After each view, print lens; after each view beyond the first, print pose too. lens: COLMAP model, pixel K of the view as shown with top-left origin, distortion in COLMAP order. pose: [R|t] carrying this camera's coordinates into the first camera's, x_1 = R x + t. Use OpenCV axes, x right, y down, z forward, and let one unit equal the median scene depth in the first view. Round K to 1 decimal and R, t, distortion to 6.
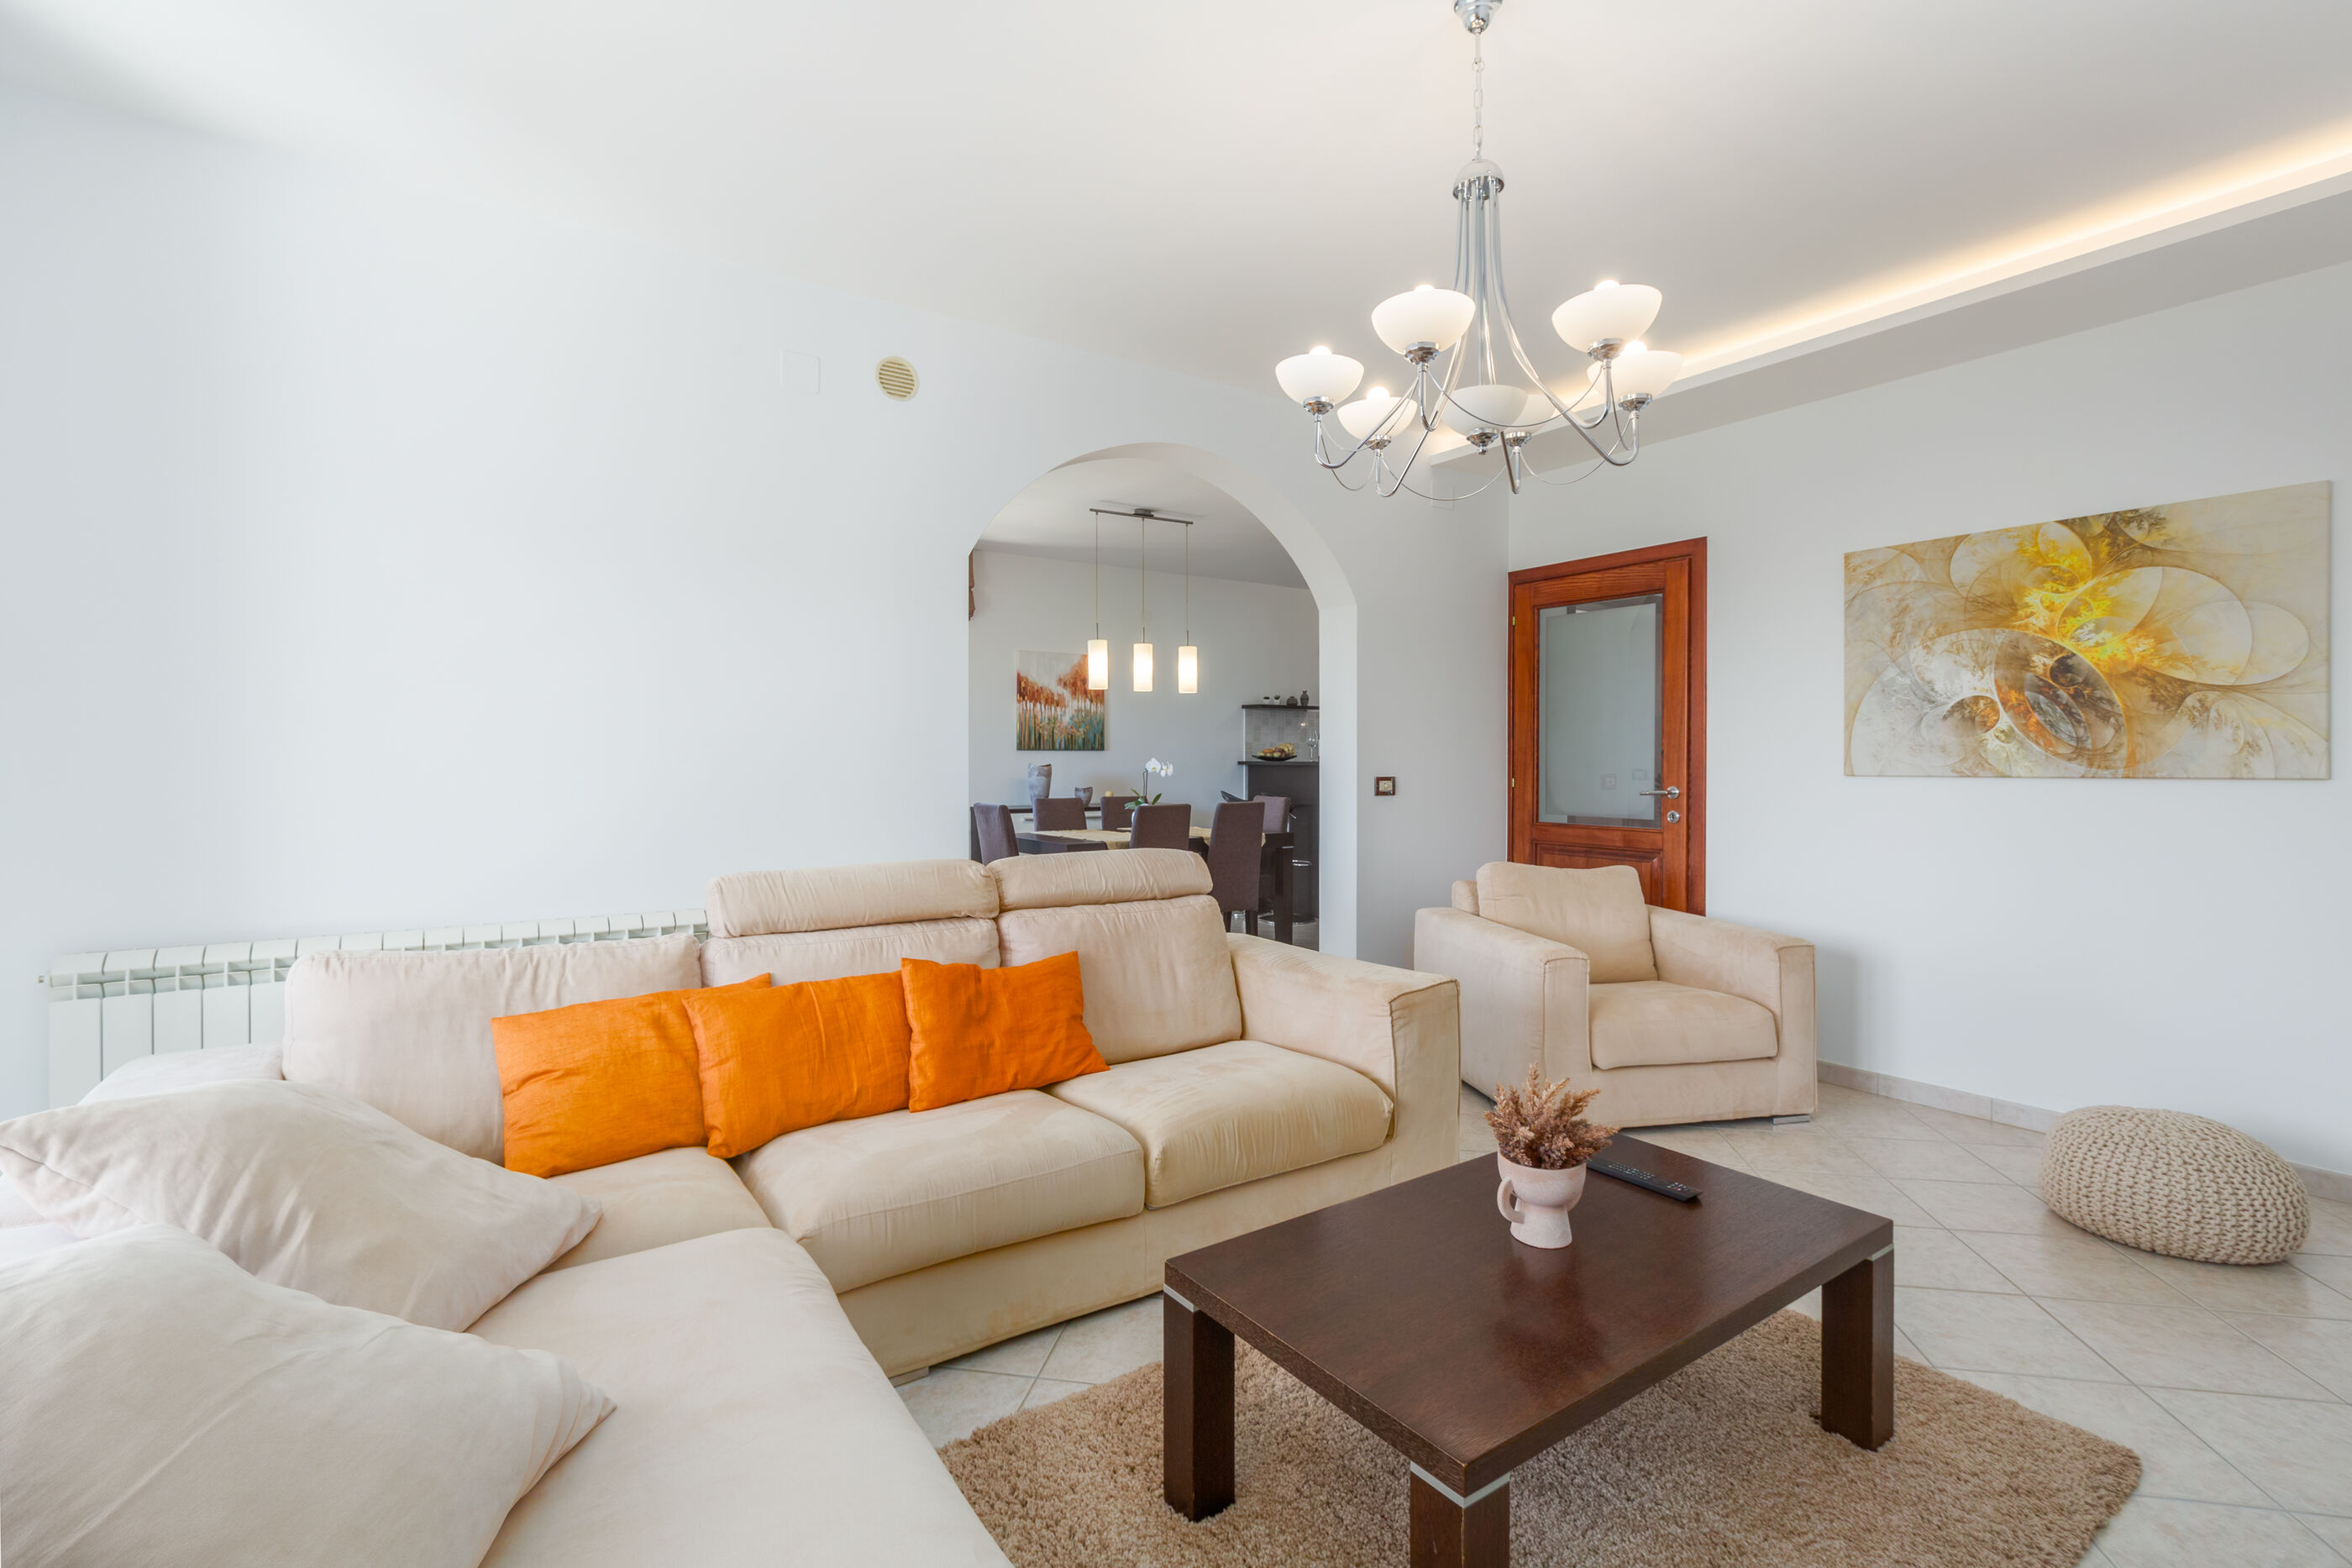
lens RADIAL K [[1062.7, 0, 1174.6], [0, 1062.7, 771.9], [0, 0, 1]] dist [-0.001707, -0.000026]
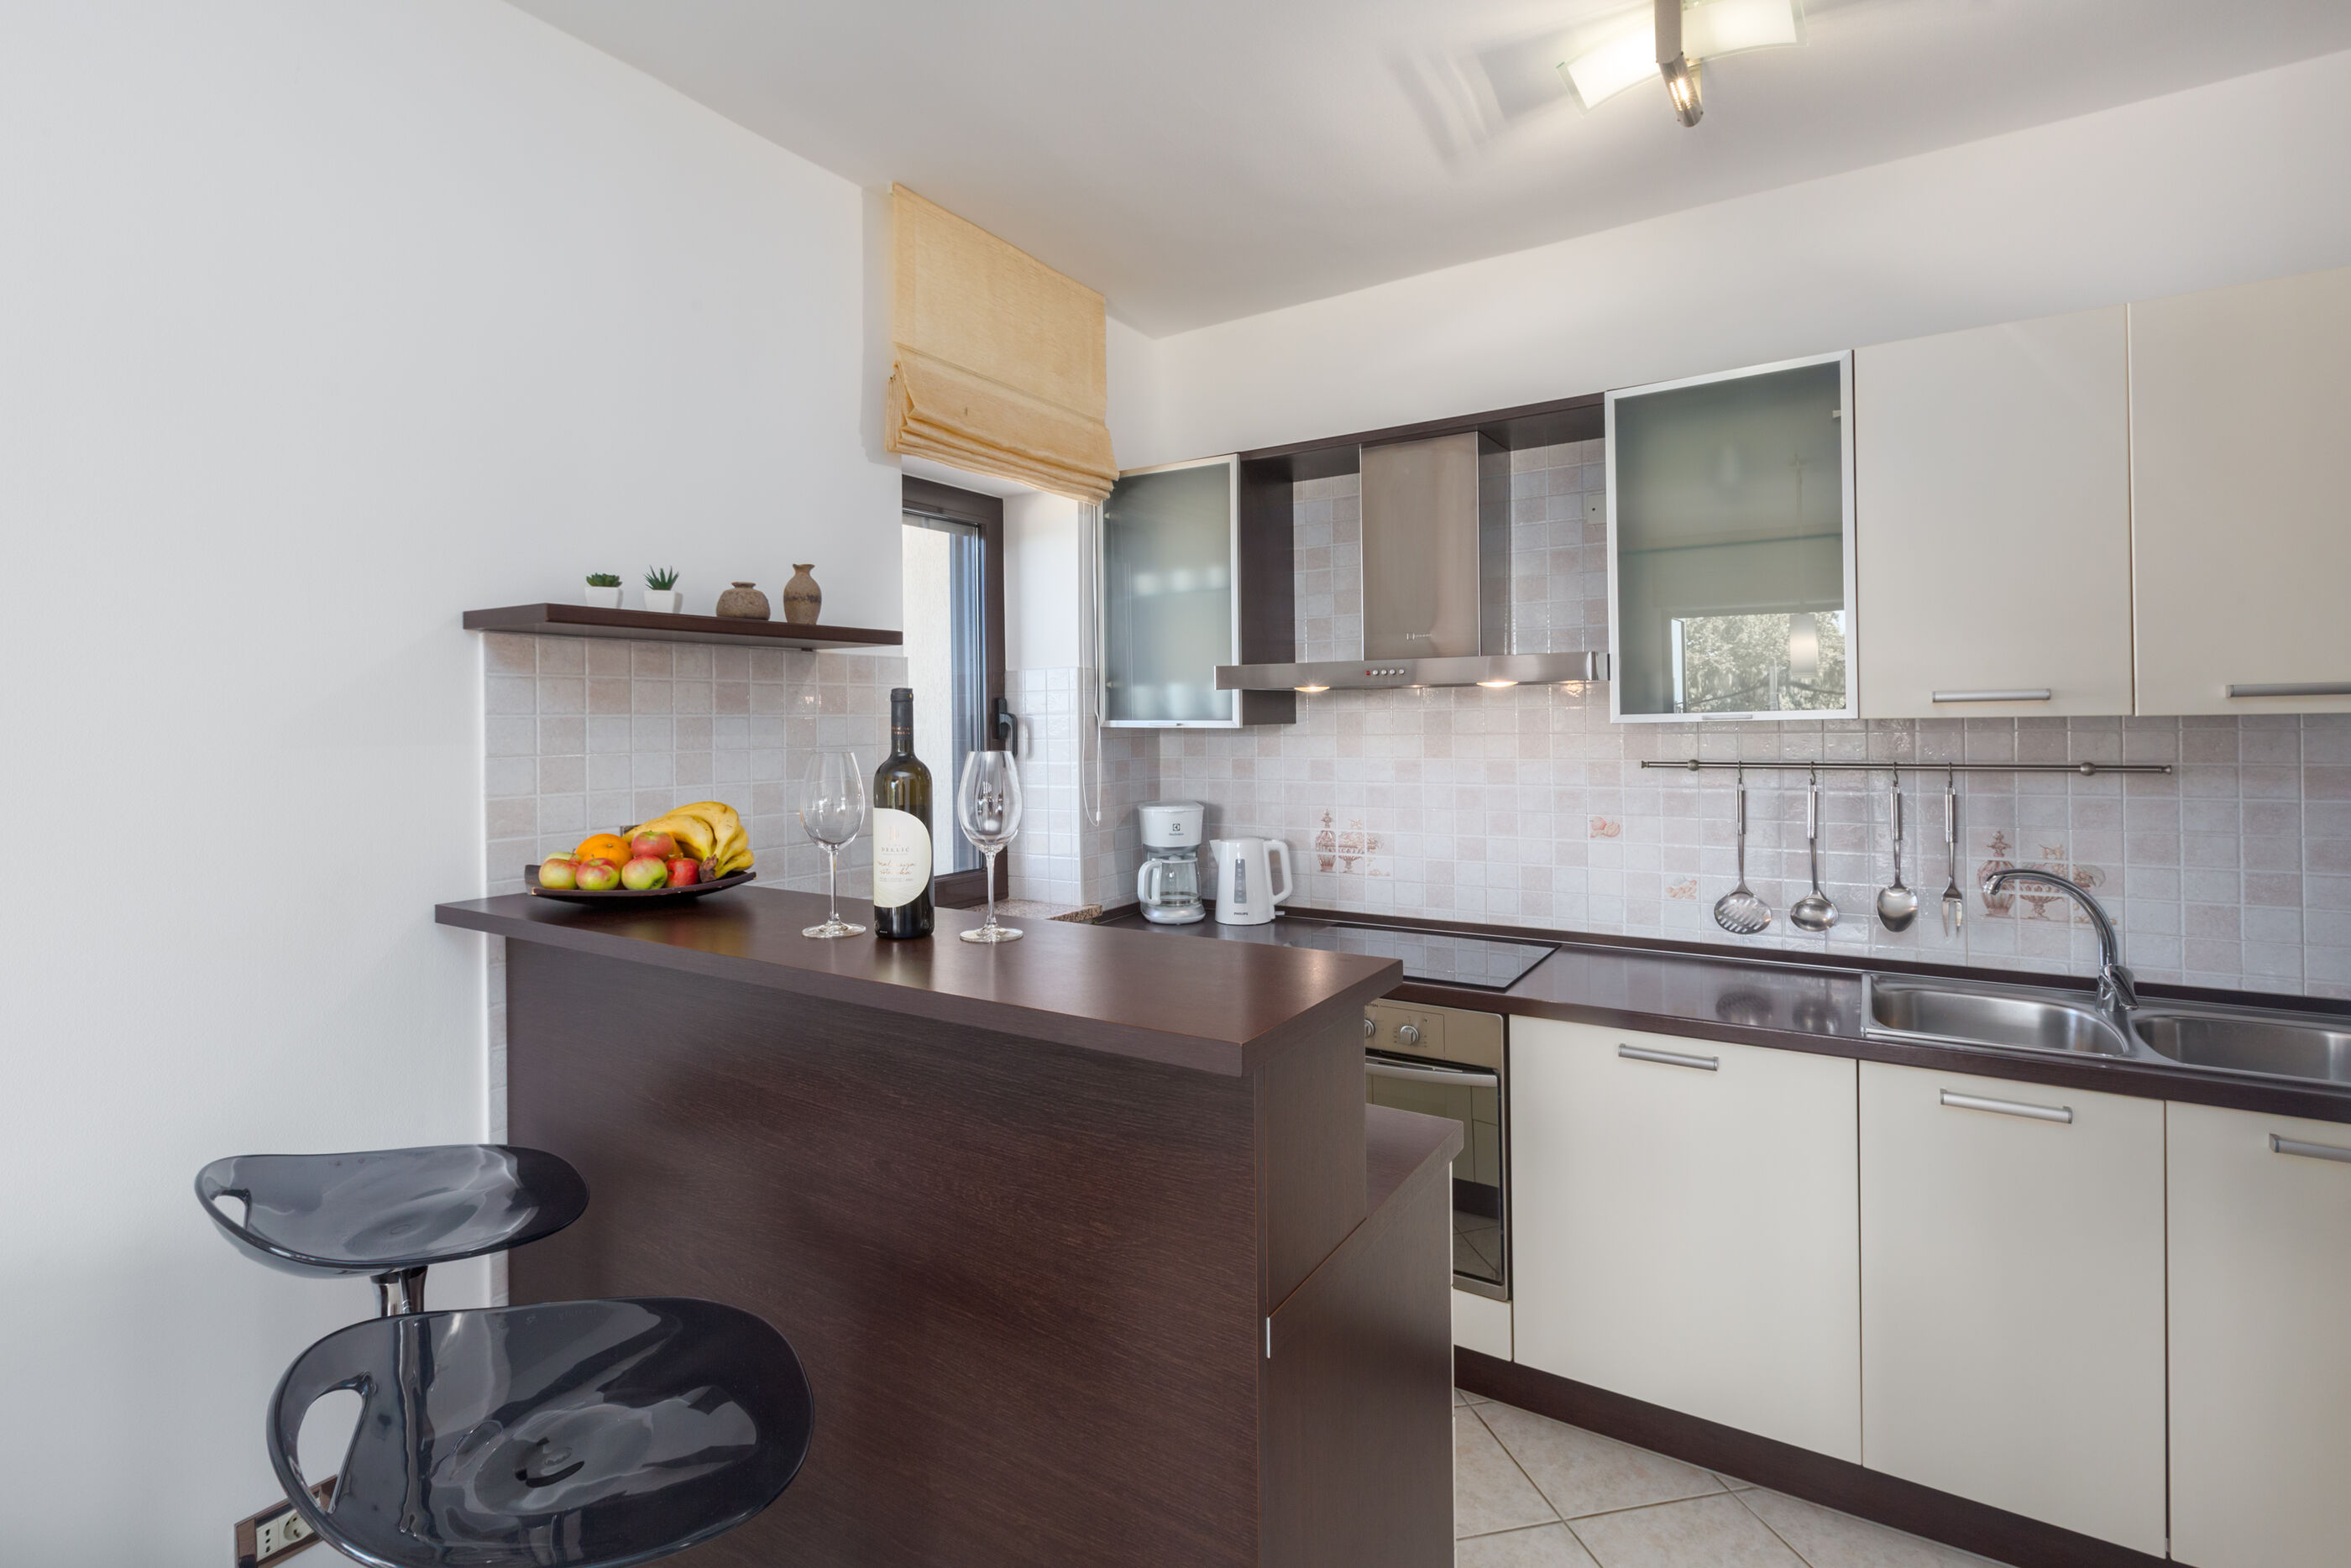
lens RADIAL K [[1091.1, 0, 1111.1], [0, 1091.1, 721.2], [0, 0, 1]] dist [-0.000010, -0.000428]
pose [[0.930130, -0.011132, 0.367061, 0.110920], [0.017237, 0.999762, -0.013360, -0.042565], [-0.366825, 0.018753, 0.930101, 0.859730]]
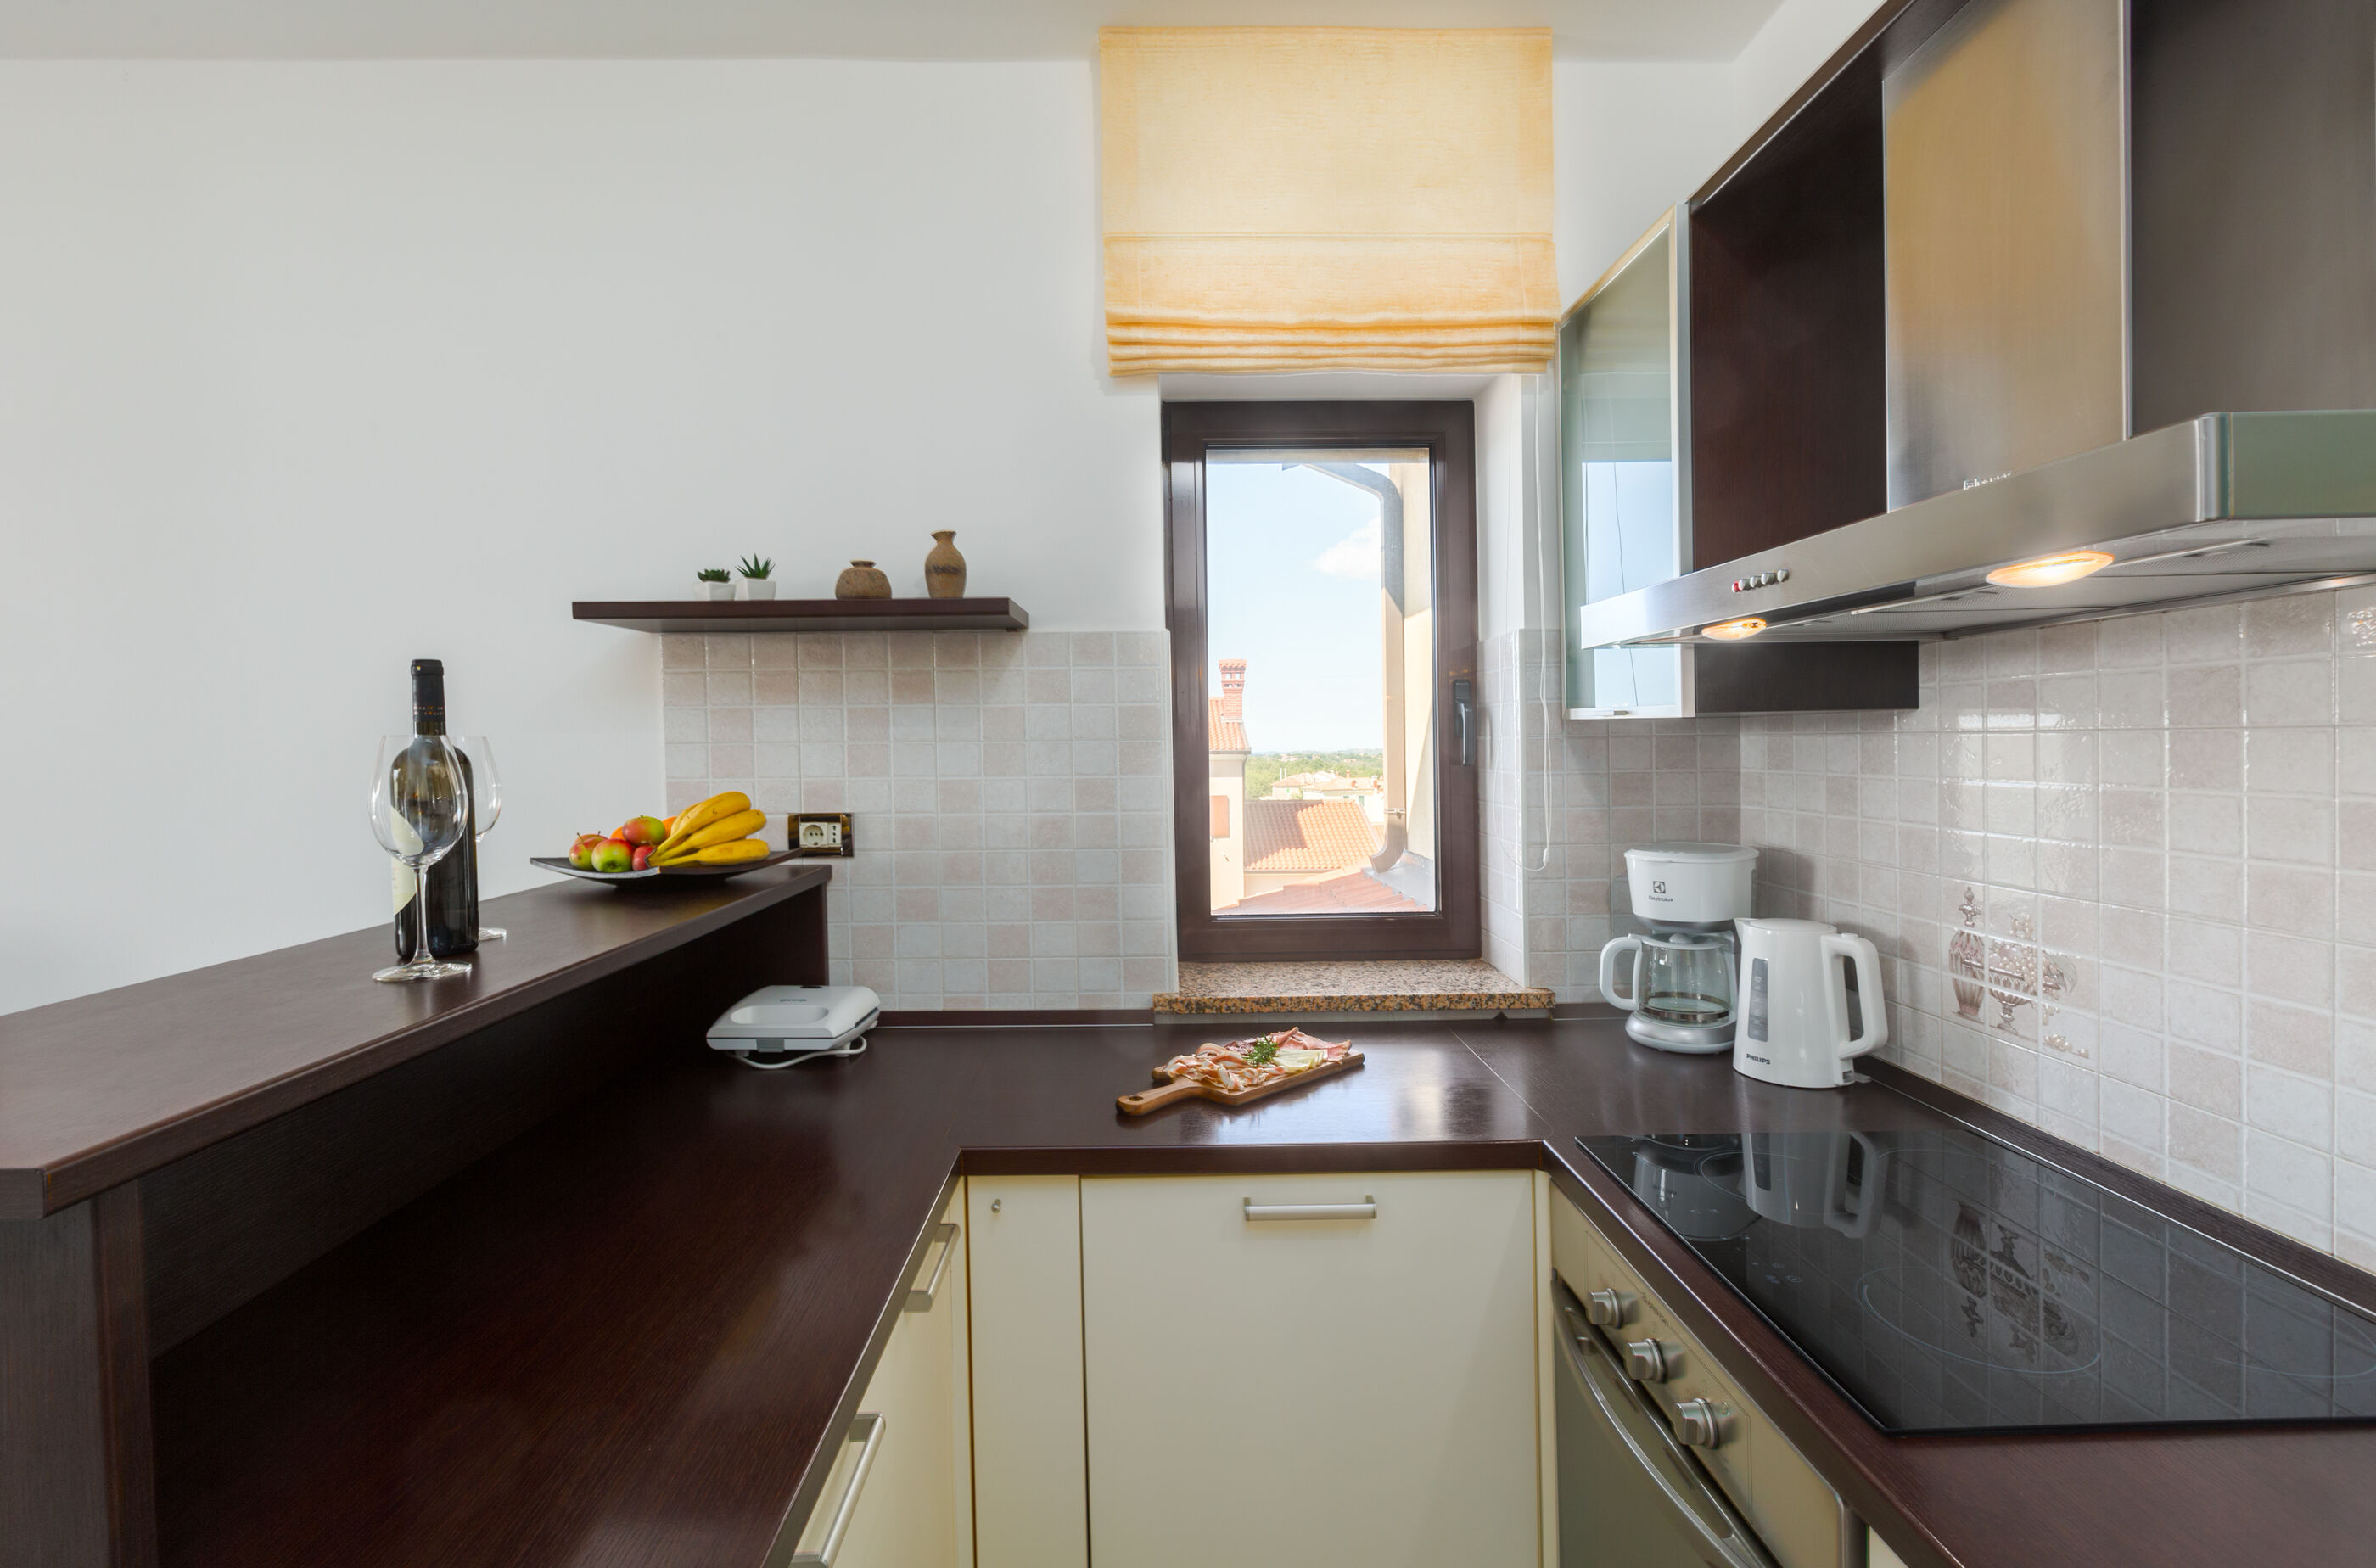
lens RADIAL K [[1065.3, 0, 1187.5], [0, 1065.3, 763.4], [0, 0, 1]] dist [-0.001440, 0.000085]
pose [[0.842518, 0.004479, -0.538649, 0.311521], [0.001434, 0.999943, 0.010557, -0.038168], [0.538666, -0.009667, 0.842464, 0.971718]]
